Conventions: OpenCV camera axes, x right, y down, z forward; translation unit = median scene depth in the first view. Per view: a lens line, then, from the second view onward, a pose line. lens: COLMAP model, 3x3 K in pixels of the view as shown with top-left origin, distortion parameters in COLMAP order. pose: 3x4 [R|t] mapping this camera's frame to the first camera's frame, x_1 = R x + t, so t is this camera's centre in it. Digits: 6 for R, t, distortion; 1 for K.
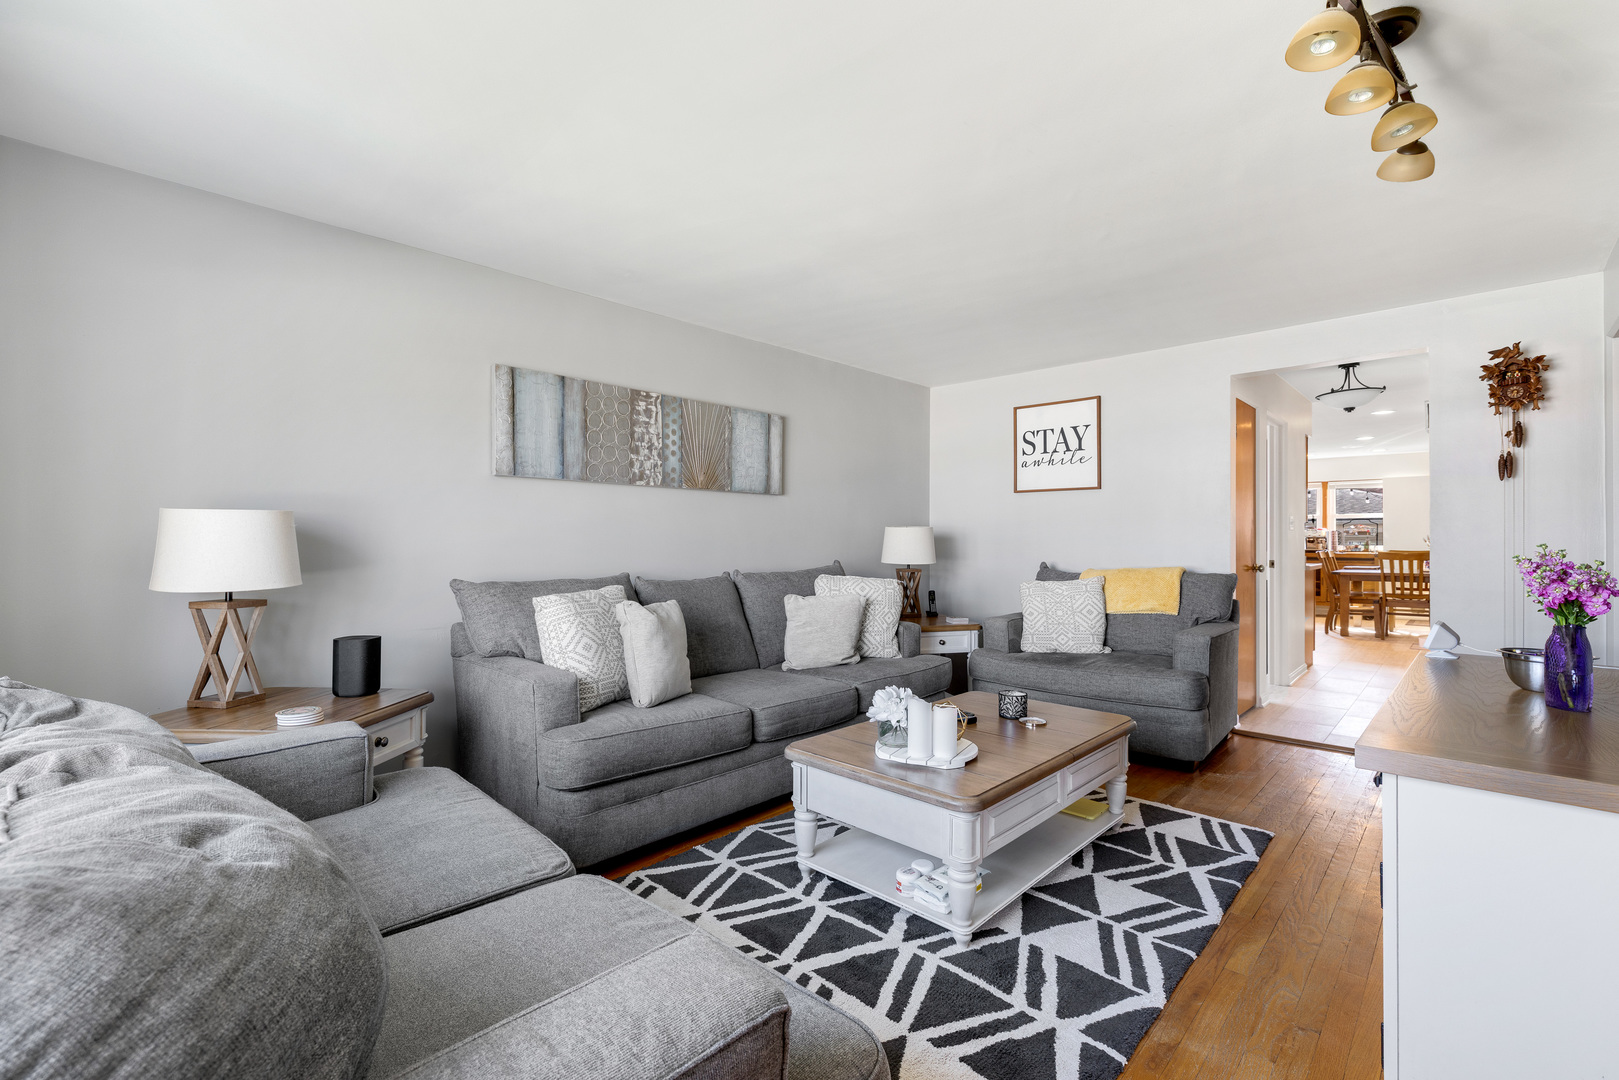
lens RADIAL K [[698.1, 0, 812.4], [0, 698.1, 532.2], [0, 0, 1]] dist [0.000625, 0.000165]
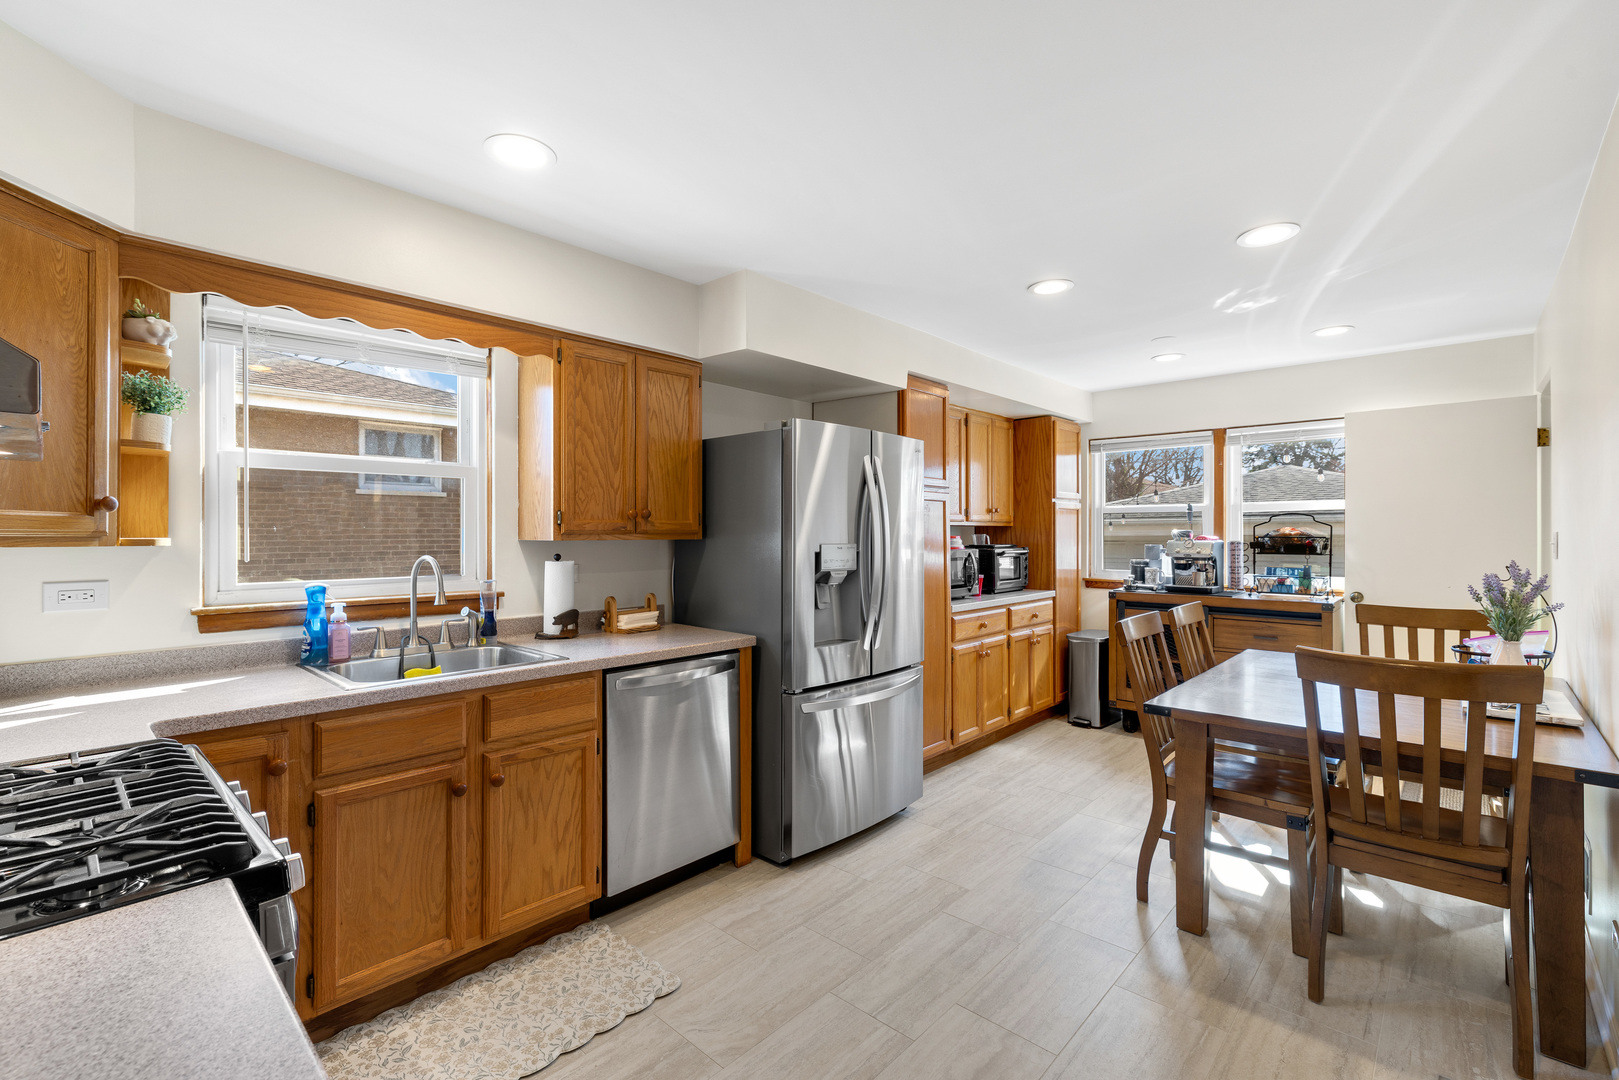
lens RADIAL K [[724.1, 0, 807.5], [0, 724.1, 530.9], [0, 0, 1]] dist [0.002028, -0.000035]
pose [[0.999647, -0.004272, 0.026229, 1.474544], [0.004258, 0.999991, 0.000590, -0.031121], [-0.026231, -0.000478, 0.999656, 1.751482]]
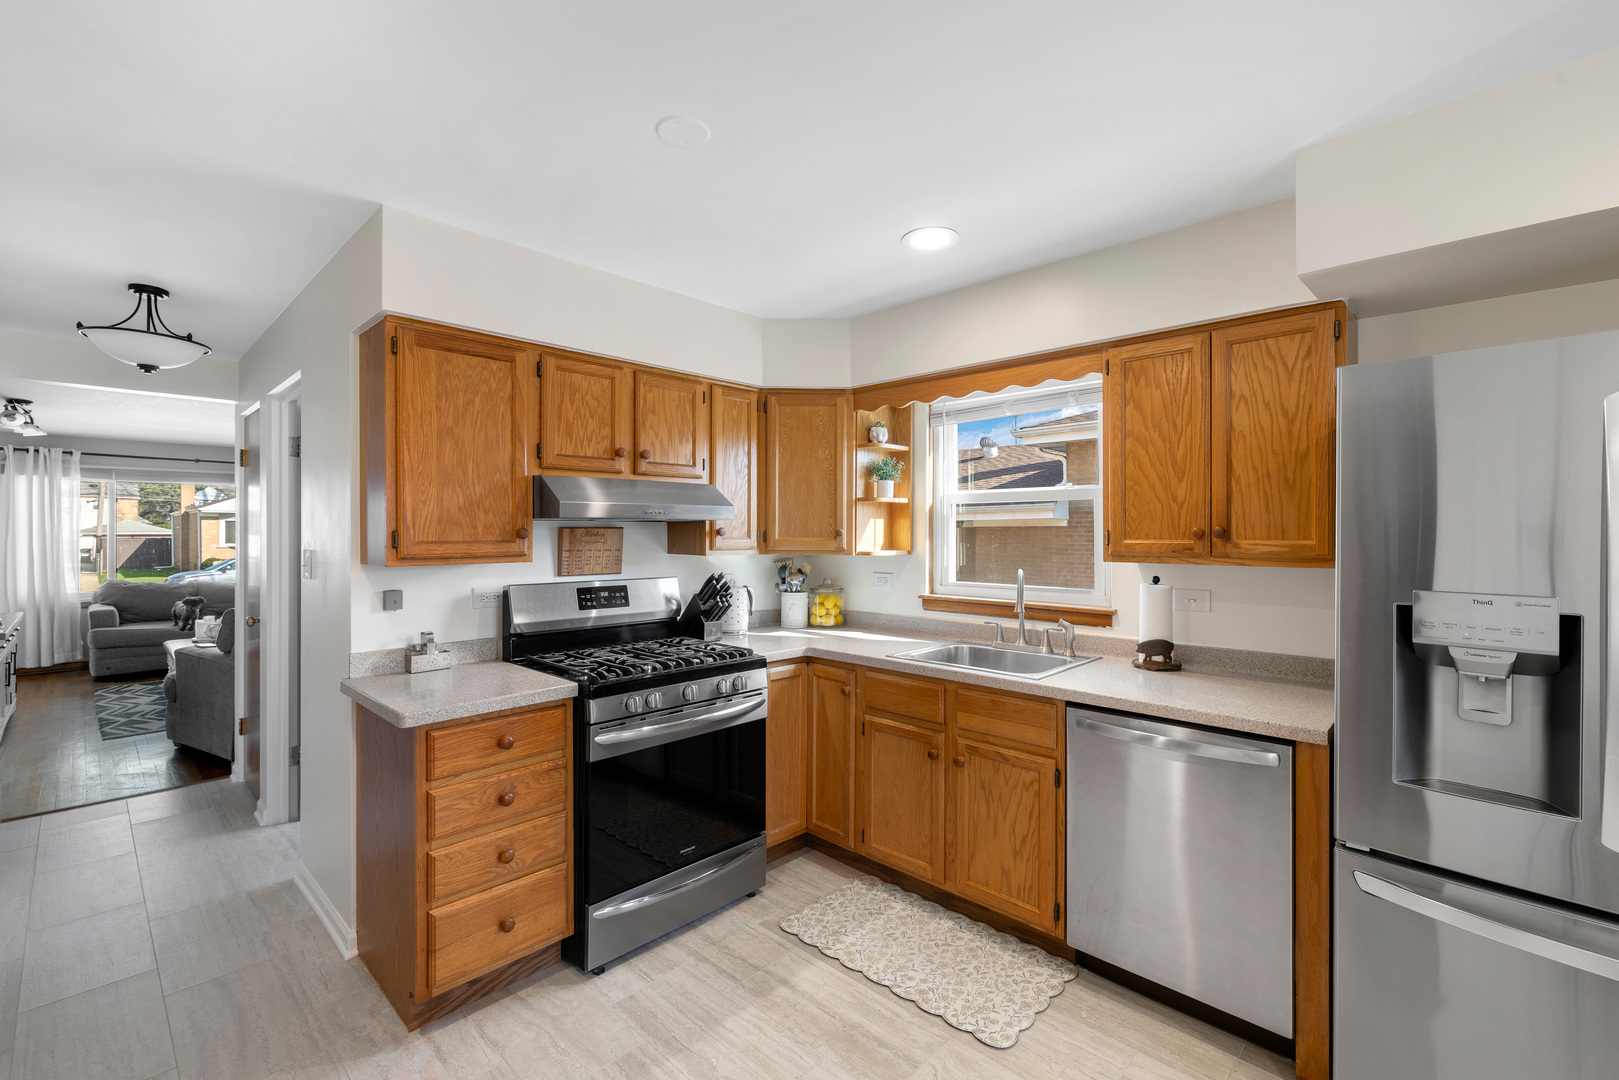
lens RADIAL K [[698.1, 0, 812.4], [0, 698.1, 532.2], [0, 0, 1]] dist [0.000625, 0.000165]
pose [[0.006269, -0.003276, -0.999975, 1.901607], [0.003370, 0.999989, -0.003254, -0.049038], [0.999975, -0.003349, 0.006280, 2.190165]]
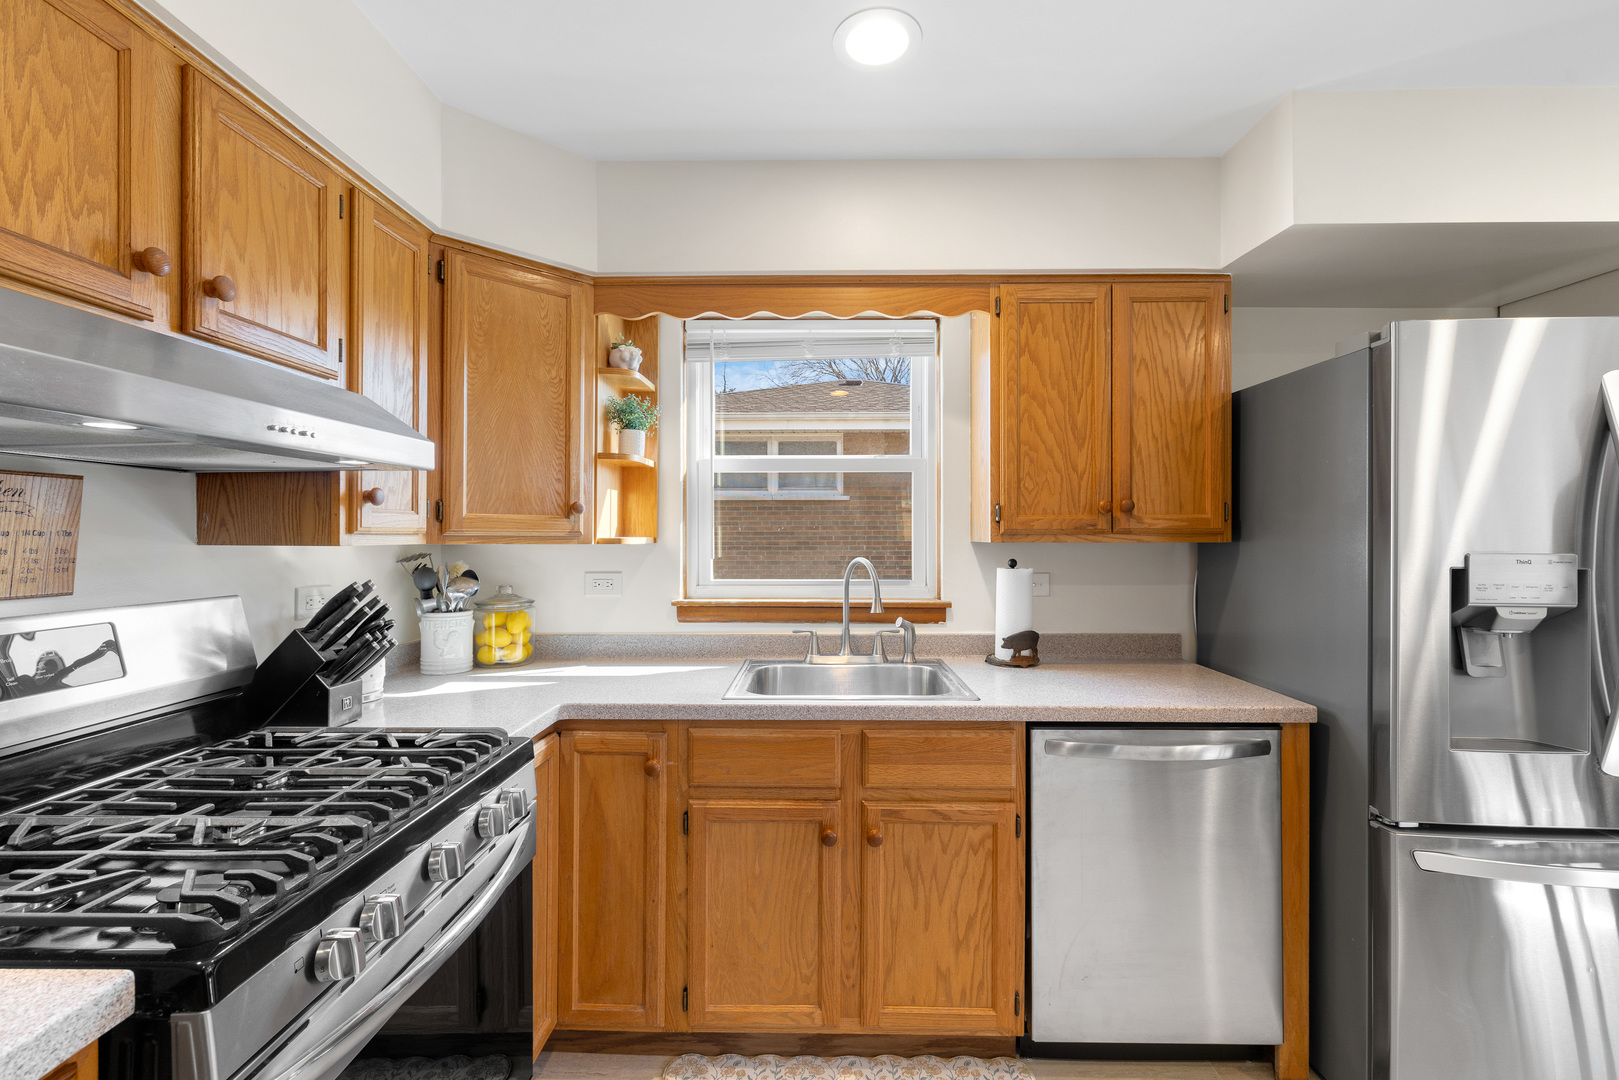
lens RADIAL K [[698.1, 0, 812.4], [0, 698.1, 532.2], [0, 0, 1]] dist [0.000625, 0.000165]
pose [[0.687115, -0.005923, -0.726524, 1.542383], [0.005689, 0.999980, -0.002772, -0.029468], [0.726526, -0.002229, 0.687135, 1.995804]]
